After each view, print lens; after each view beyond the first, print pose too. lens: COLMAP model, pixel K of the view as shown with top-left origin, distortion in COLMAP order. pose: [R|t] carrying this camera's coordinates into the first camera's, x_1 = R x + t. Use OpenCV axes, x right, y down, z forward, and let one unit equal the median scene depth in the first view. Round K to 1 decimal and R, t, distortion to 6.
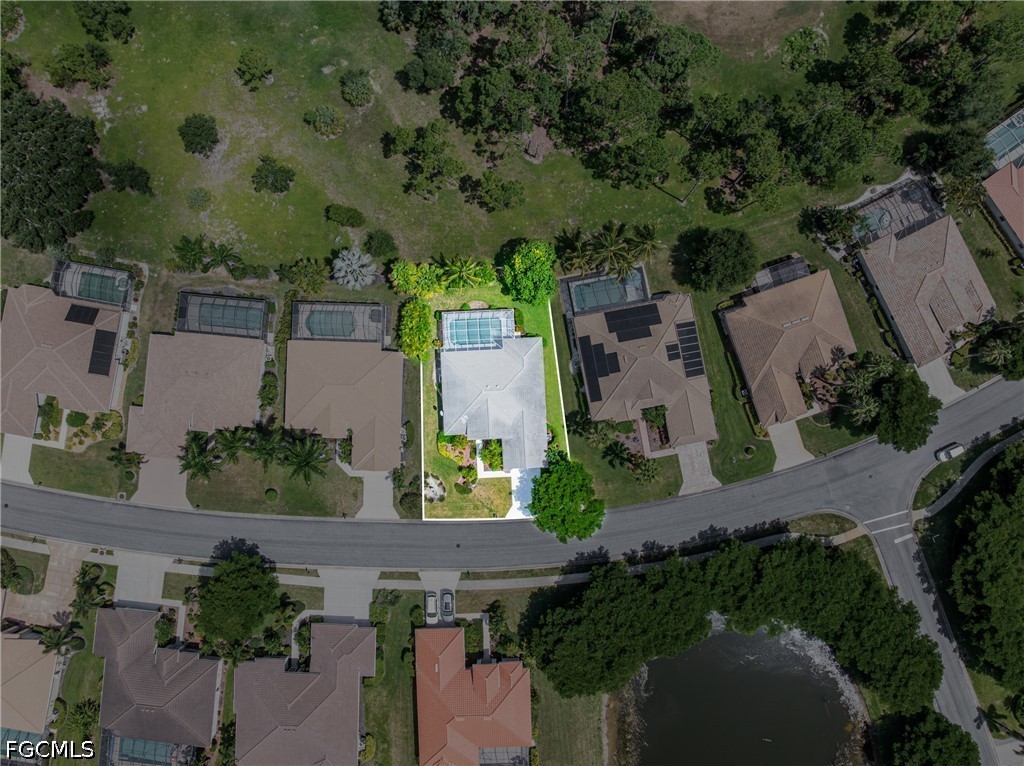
lens RADIAL K [[718.0, 0, 514.5], [0, 718.0, 378.1], [0, 0, 1]] dist [-0.041028, 0.001471]
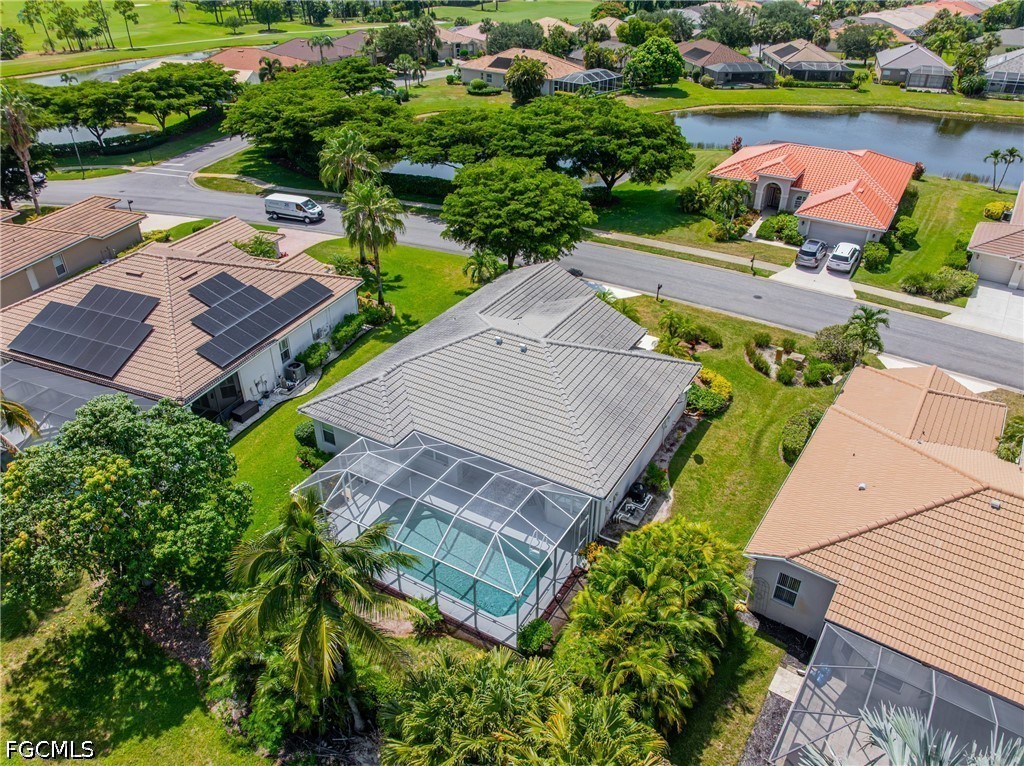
lens RADIAL K [[718.0, 0, 514.5], [0, 718.0, 378.1], [0, 0, 1]] dist [-0.041028, 0.001471]
pose [[-0.834972, -0.292316, 0.466232, -0.181206], [0.550095, -0.420721, 0.721380, -0.220284], [-0.014717, 0.858805, 0.512092, 0.806542]]
